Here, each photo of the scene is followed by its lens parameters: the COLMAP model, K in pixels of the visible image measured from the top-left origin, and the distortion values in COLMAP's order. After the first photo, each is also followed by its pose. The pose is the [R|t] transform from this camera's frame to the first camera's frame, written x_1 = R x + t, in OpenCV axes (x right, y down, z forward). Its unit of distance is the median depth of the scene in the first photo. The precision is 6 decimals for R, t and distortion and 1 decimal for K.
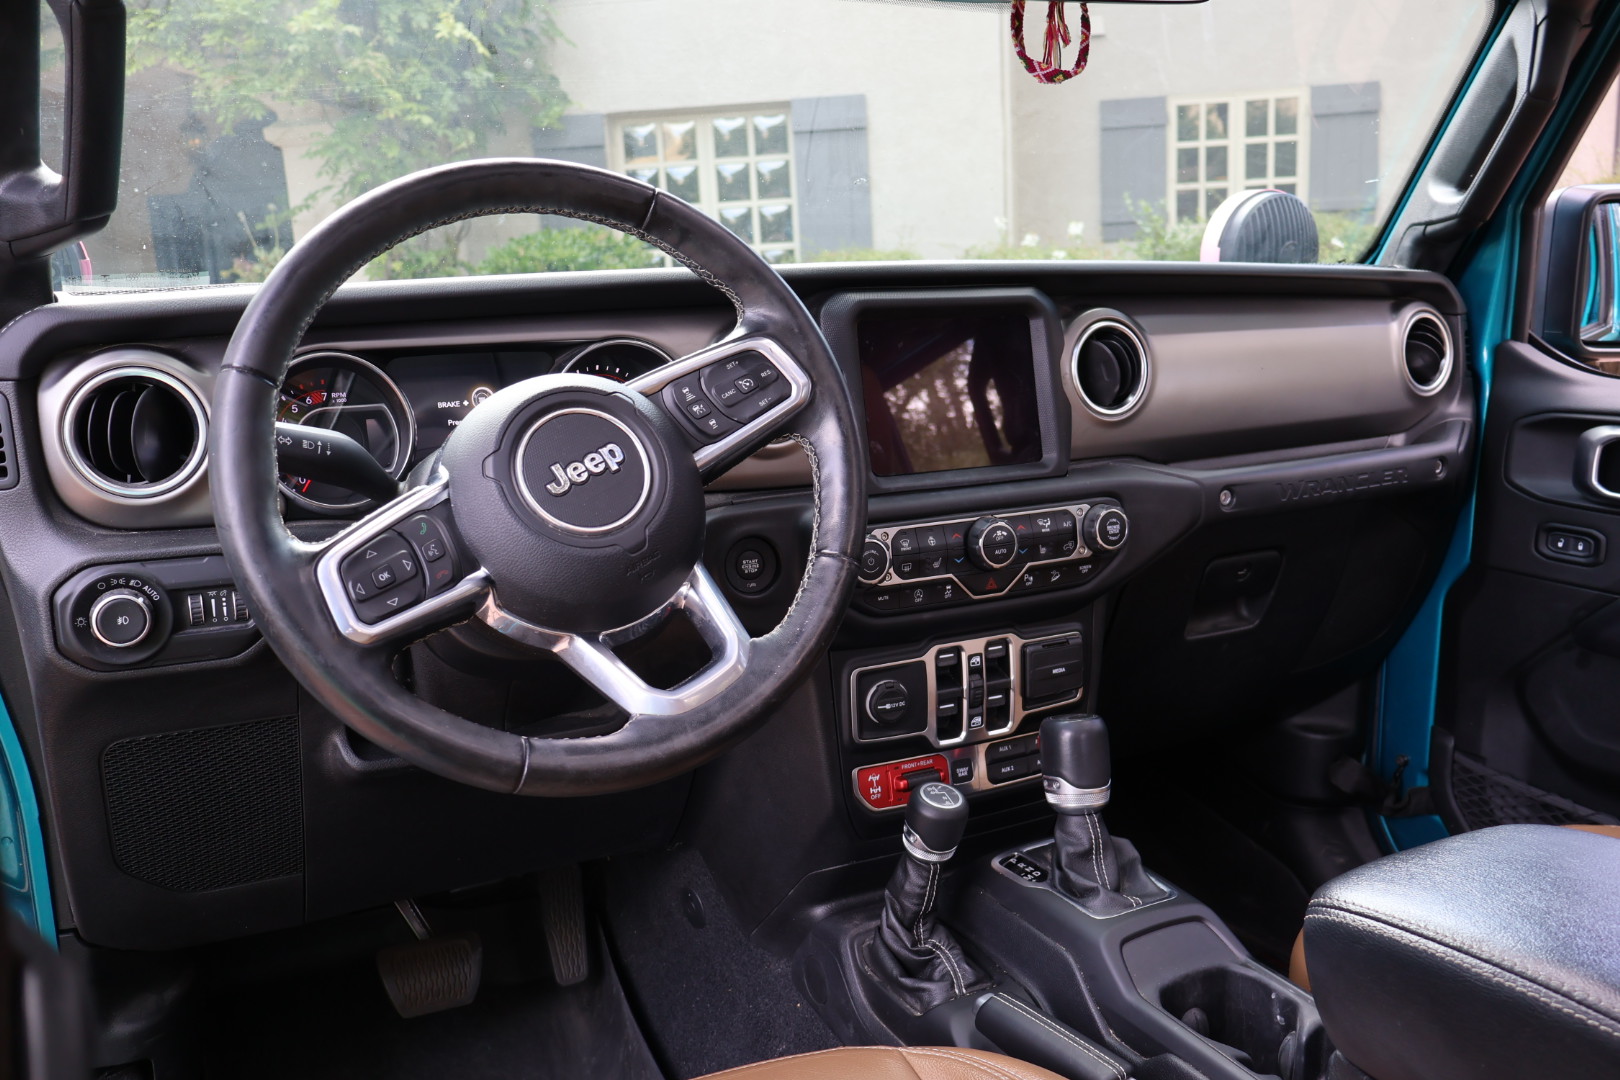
lens RADIAL K [[1348.3, 0, 804.4], [0, 1348.3, 537.7], [0, 0, 1]] dist [-0.005834, 0.011861]
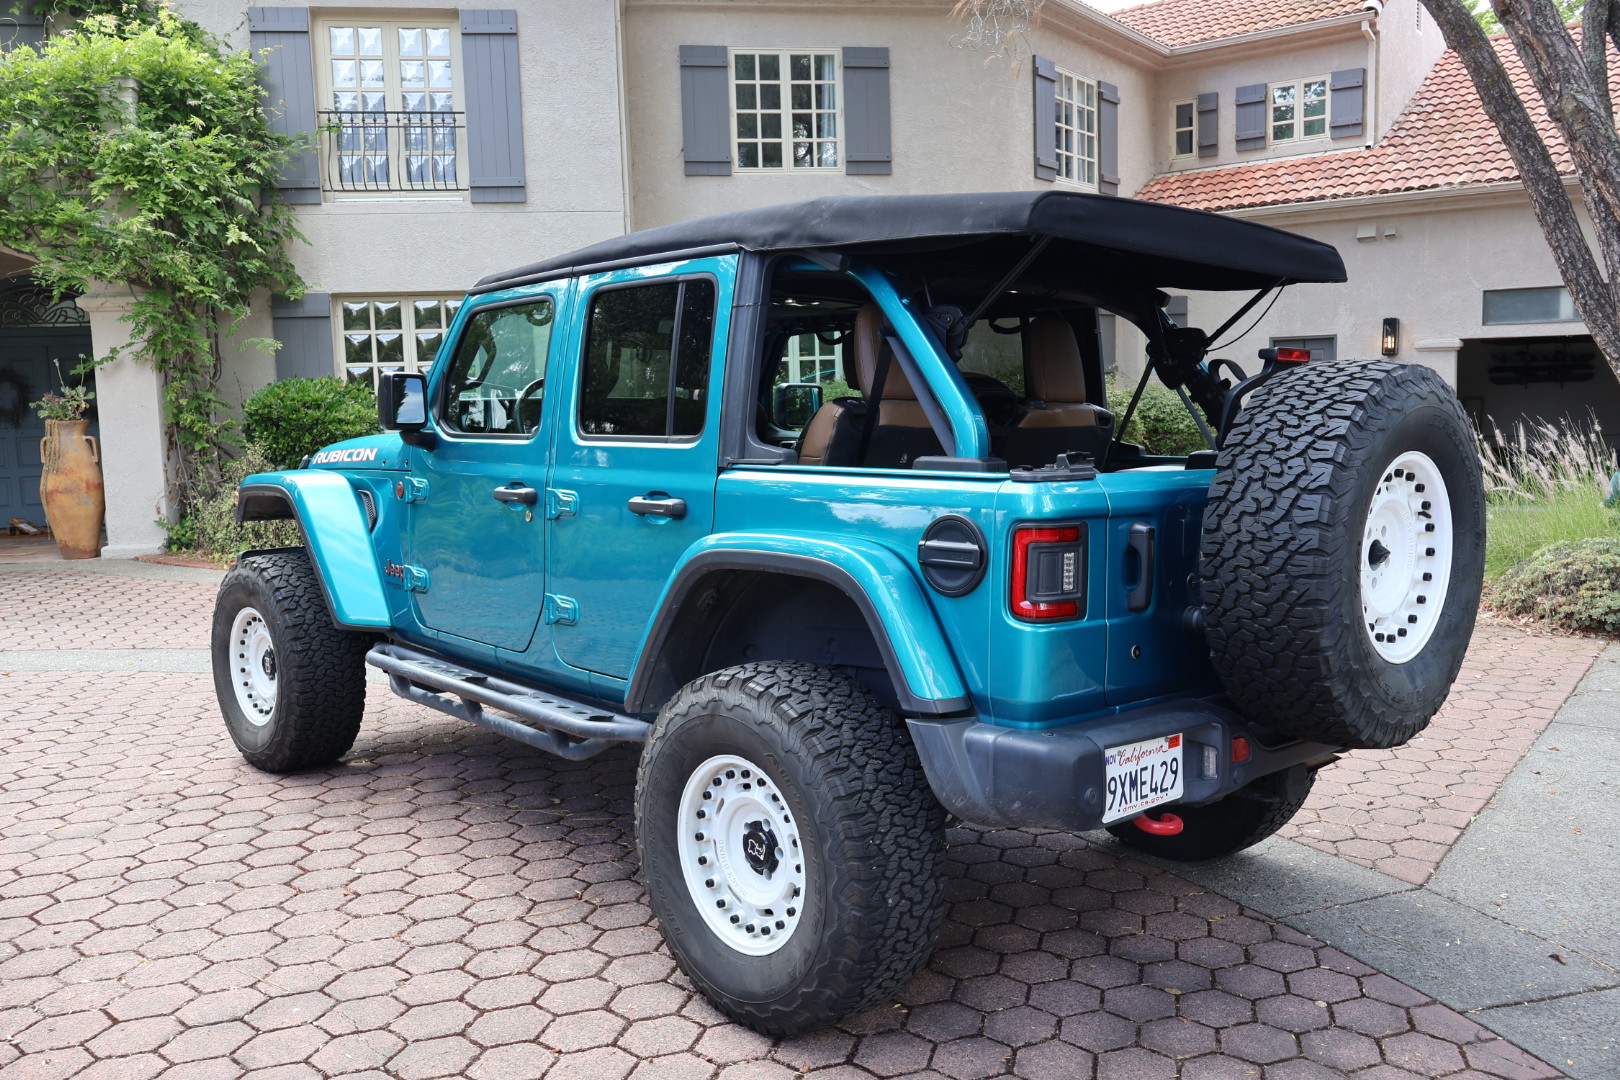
lens RADIAL K [[1348.3, 0, 806.3], [0, 1348.3, 535.5], [0, 0, 1]] dist [-0.005834, 0.011861]
pose [[0.959669, -0.008621, 0.281001, -0.076981], [0.040049, 0.993528, -0.106293, 0.088268], [-0.278266, 0.113259, 0.953803, -0.395472]]
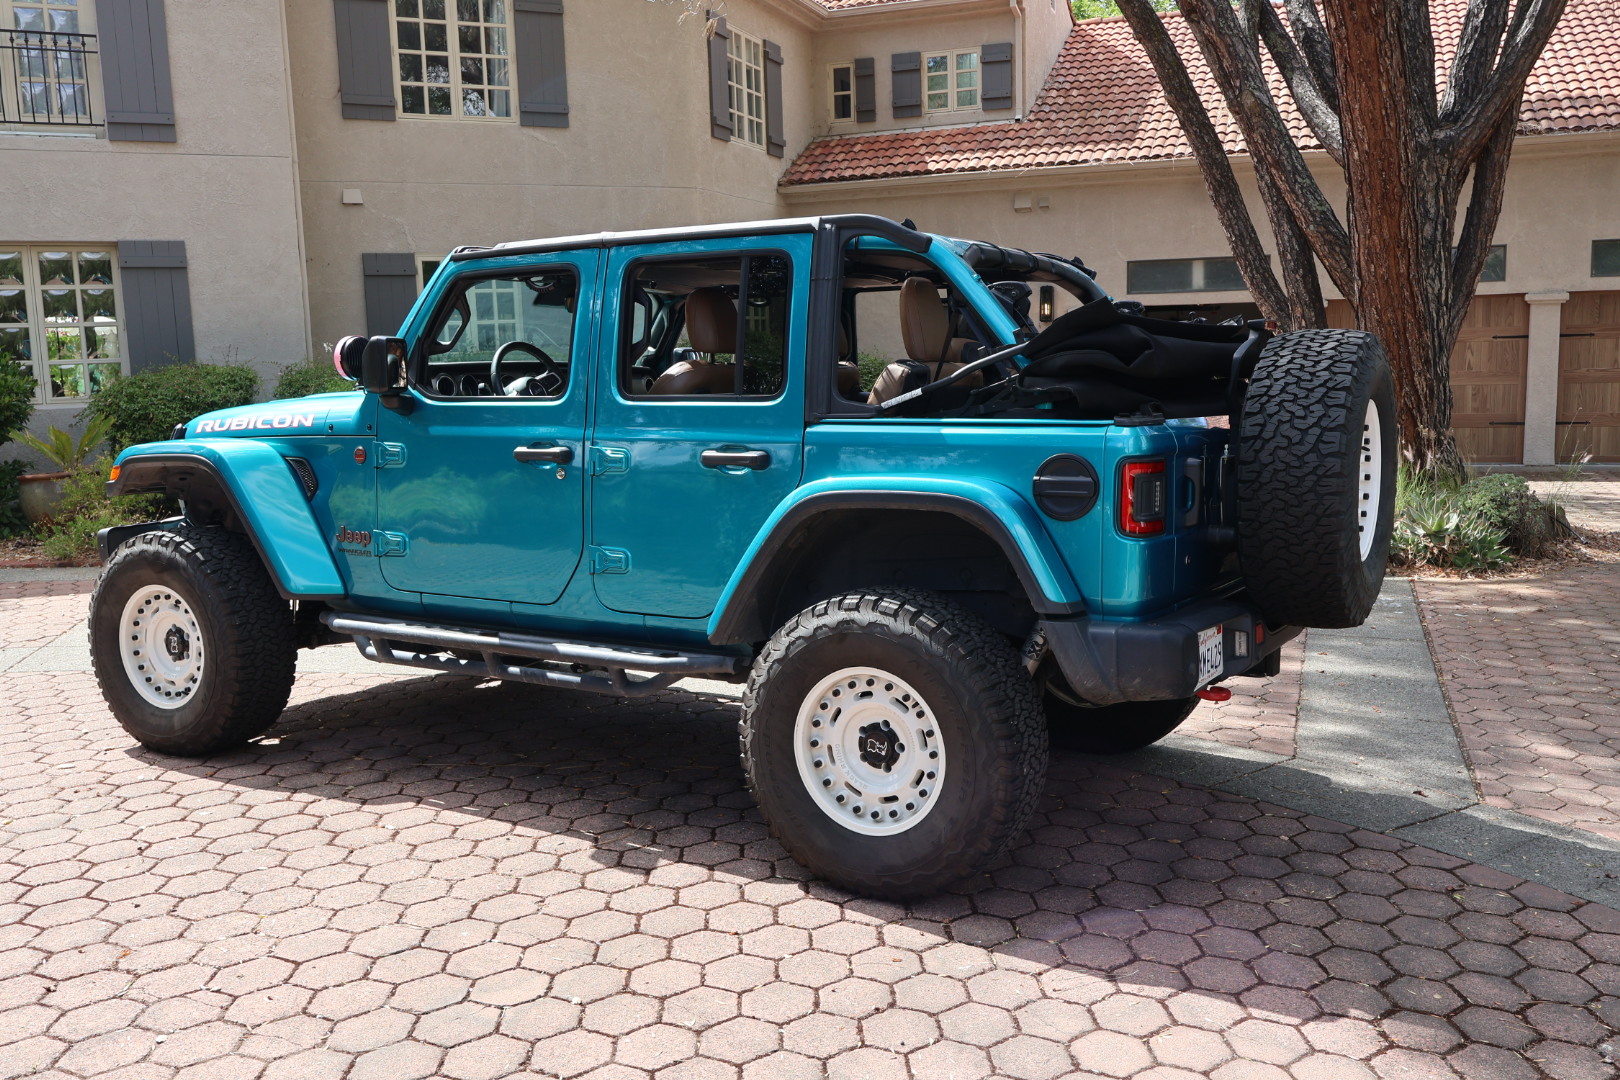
lens RADIAL K [[1446.5, 0, 811.1], [0, 1446.5, 545.3], [0, 0, 1]] dist [0.012528, 0.008346]
pose [[0.836886, -0.050553, 0.545038, -0.219768], [0.101098, 0.992871, -0.063142, 0.095100], [-0.537960, 0.107945, 0.836030, -0.409417]]
